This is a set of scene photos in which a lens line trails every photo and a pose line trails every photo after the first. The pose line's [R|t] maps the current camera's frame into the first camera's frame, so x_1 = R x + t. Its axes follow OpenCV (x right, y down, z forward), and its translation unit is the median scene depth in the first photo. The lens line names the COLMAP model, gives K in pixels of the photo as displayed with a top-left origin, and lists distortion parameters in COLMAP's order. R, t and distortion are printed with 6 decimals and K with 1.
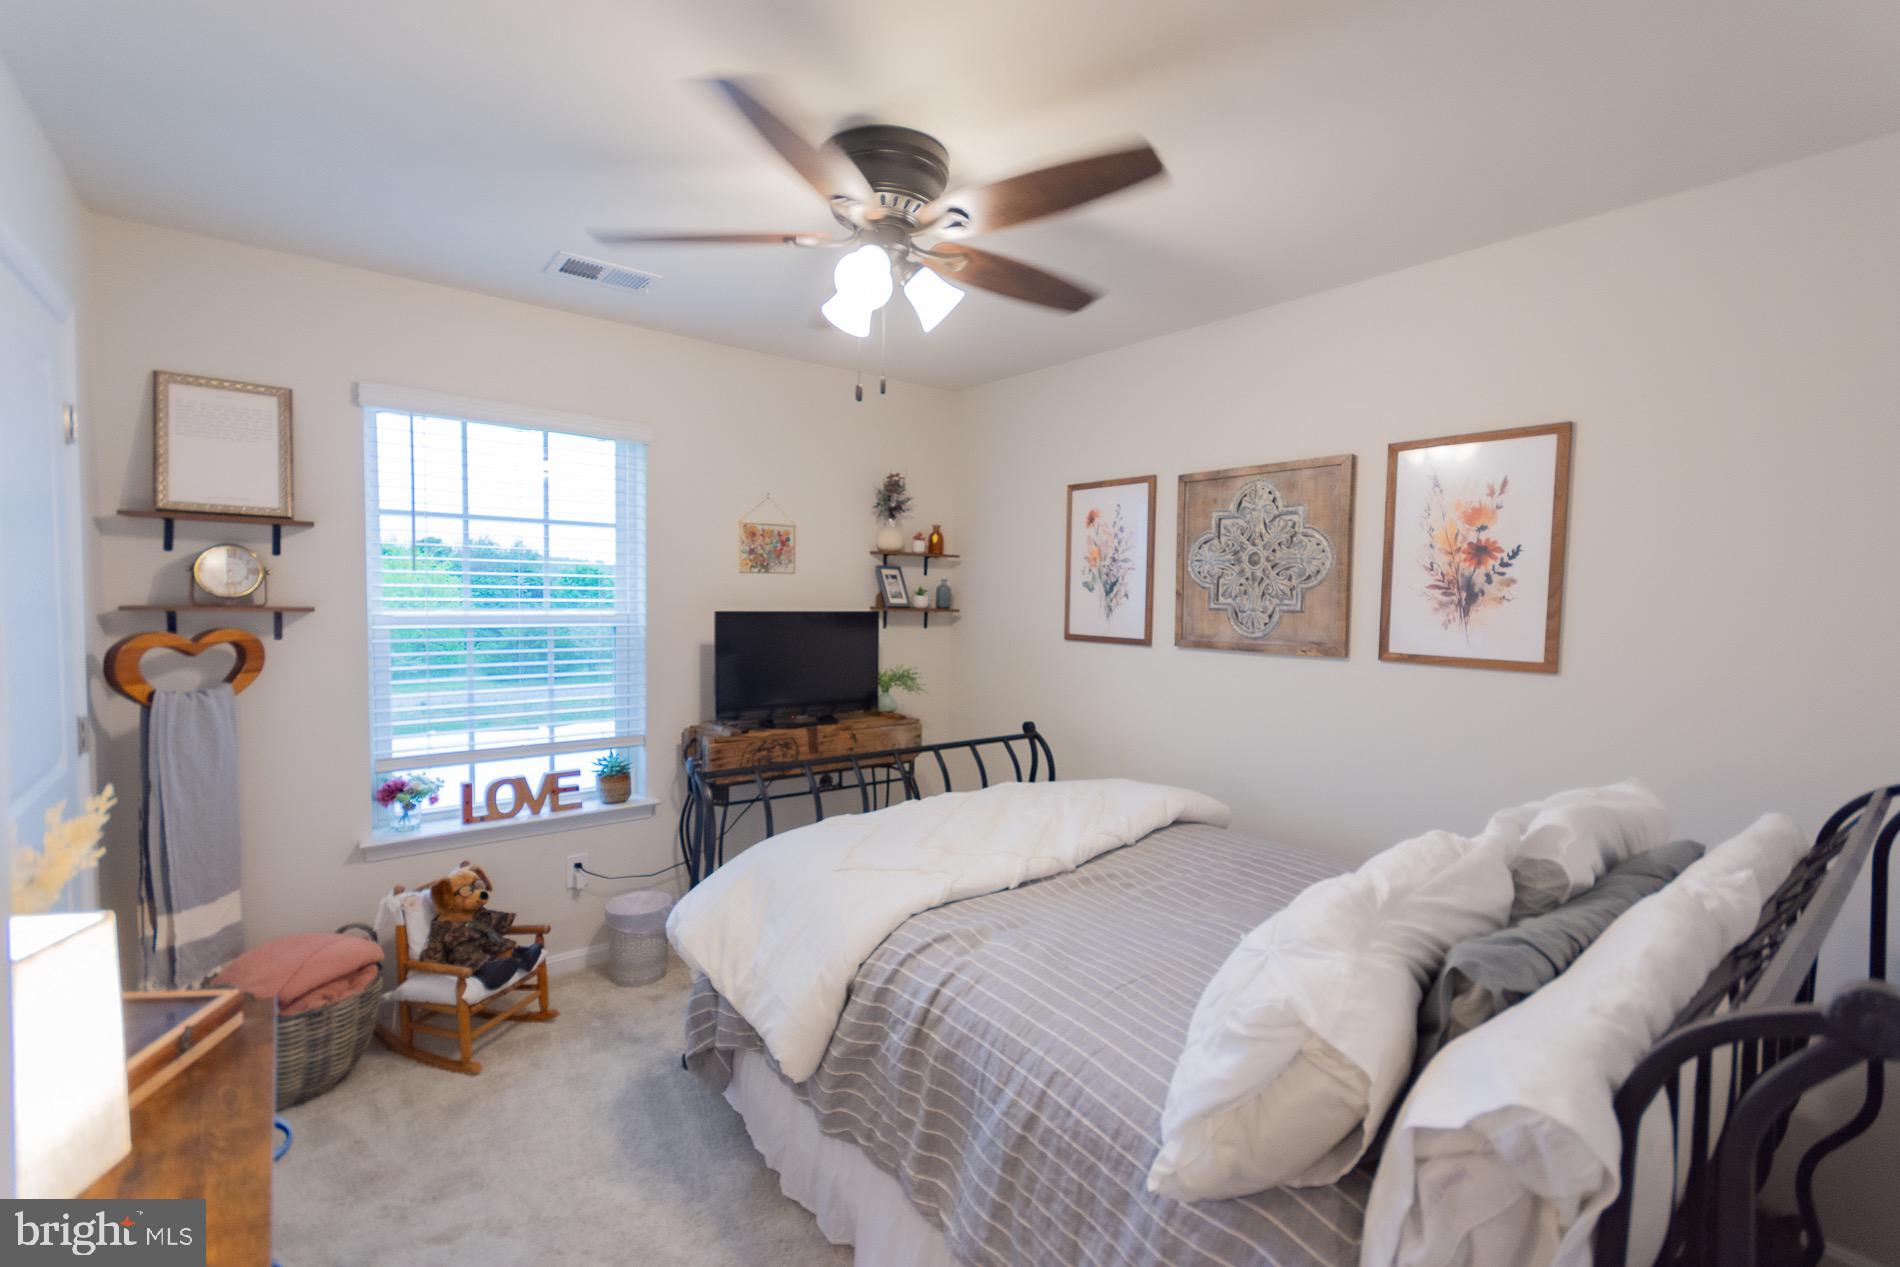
lens RADIAL K [[850.7, 0, 947.4], [0, 850.7, 629.3], [0, 0, 1]] dist [0.013857, -0.004327]
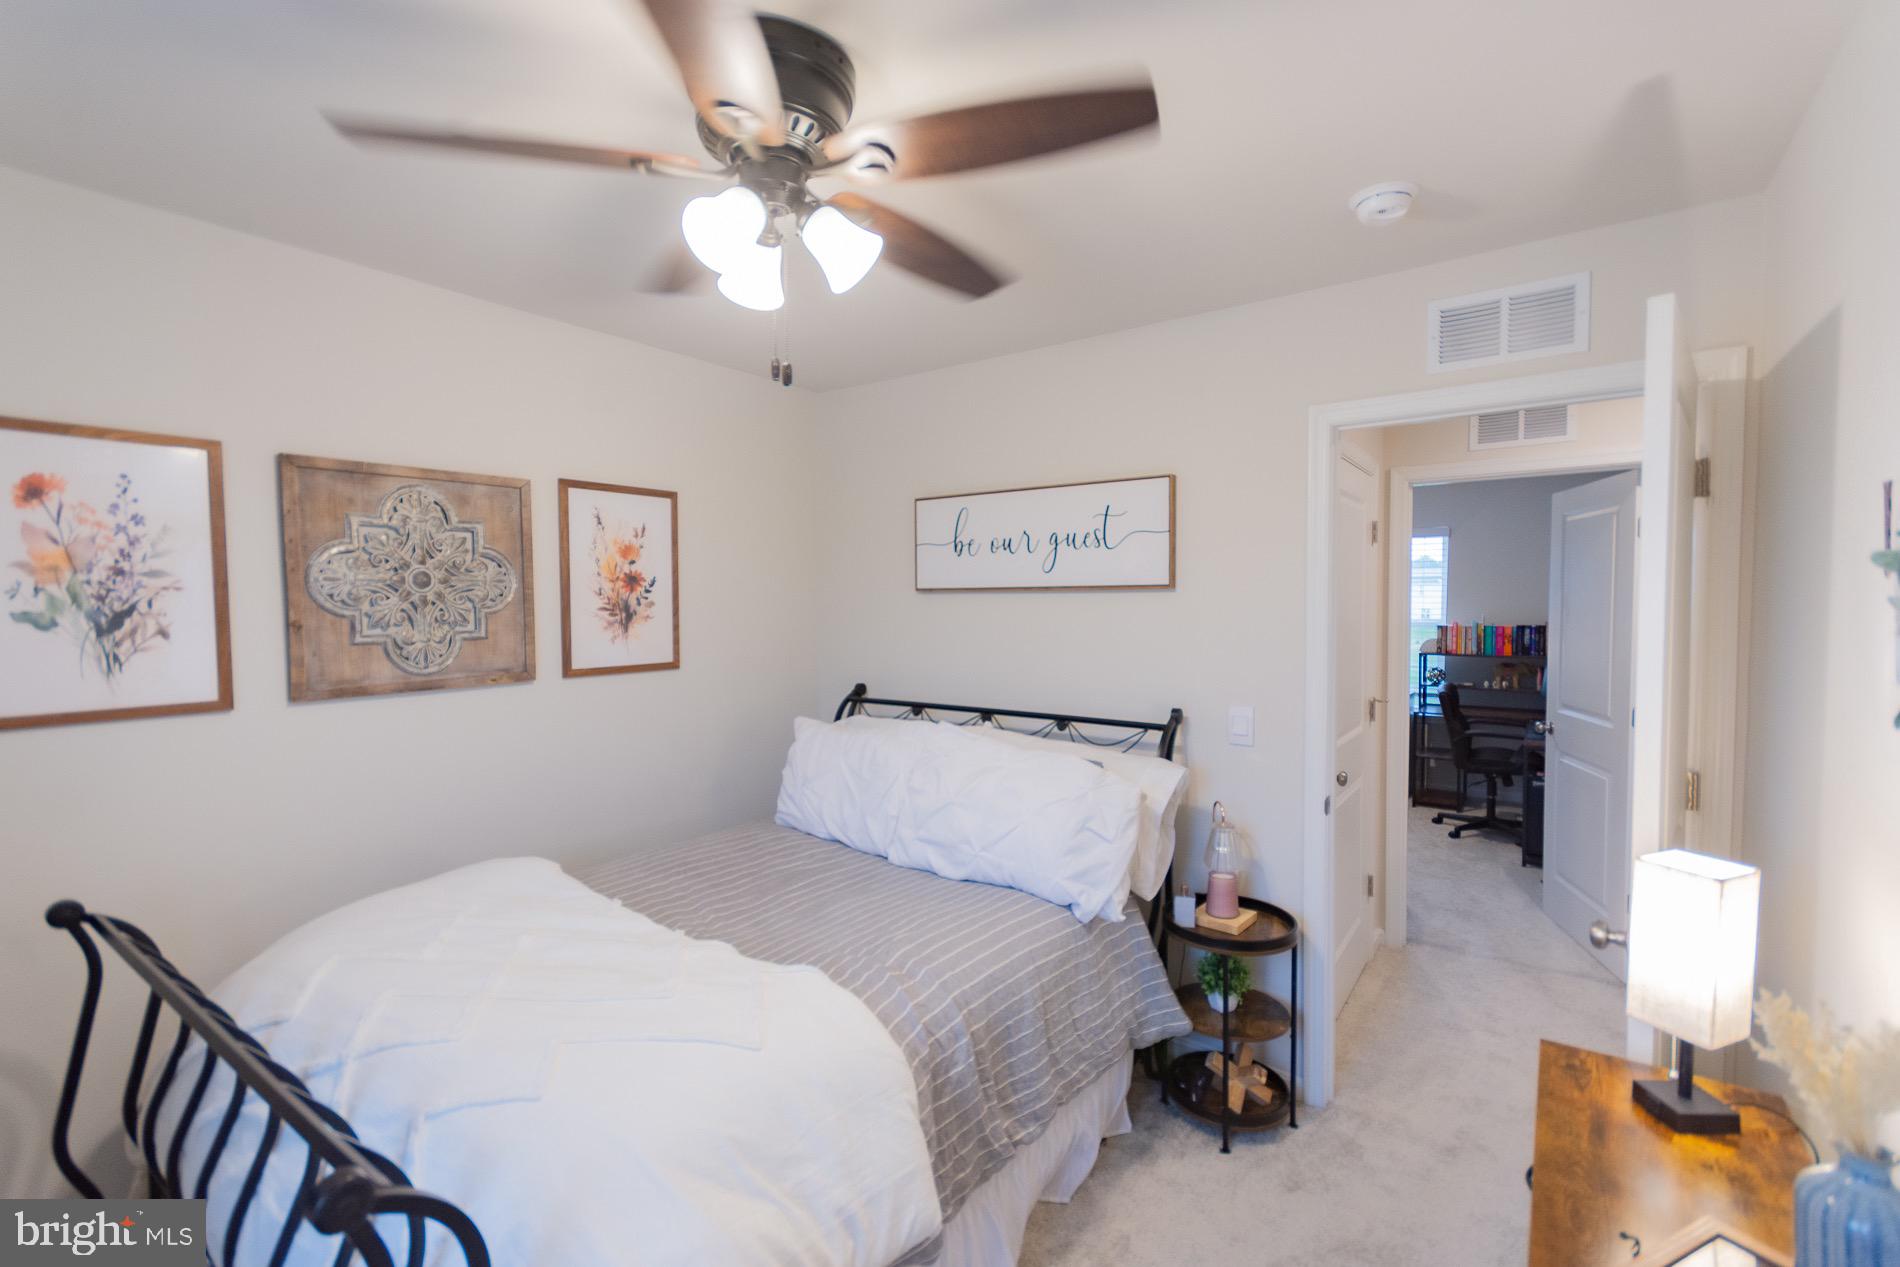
lens RADIAL K [[850.7, 0, 935.9], [0, 850.7, 630.1], [0, 0, 1]] dist [0.013857, -0.004327]
pose [[-0.271110, -0.048671, 0.961317, -0.619328], [0.048018, 0.996793, 0.064009, -0.066597], [-0.961350, 0.063514, -0.267904, 0.788621]]
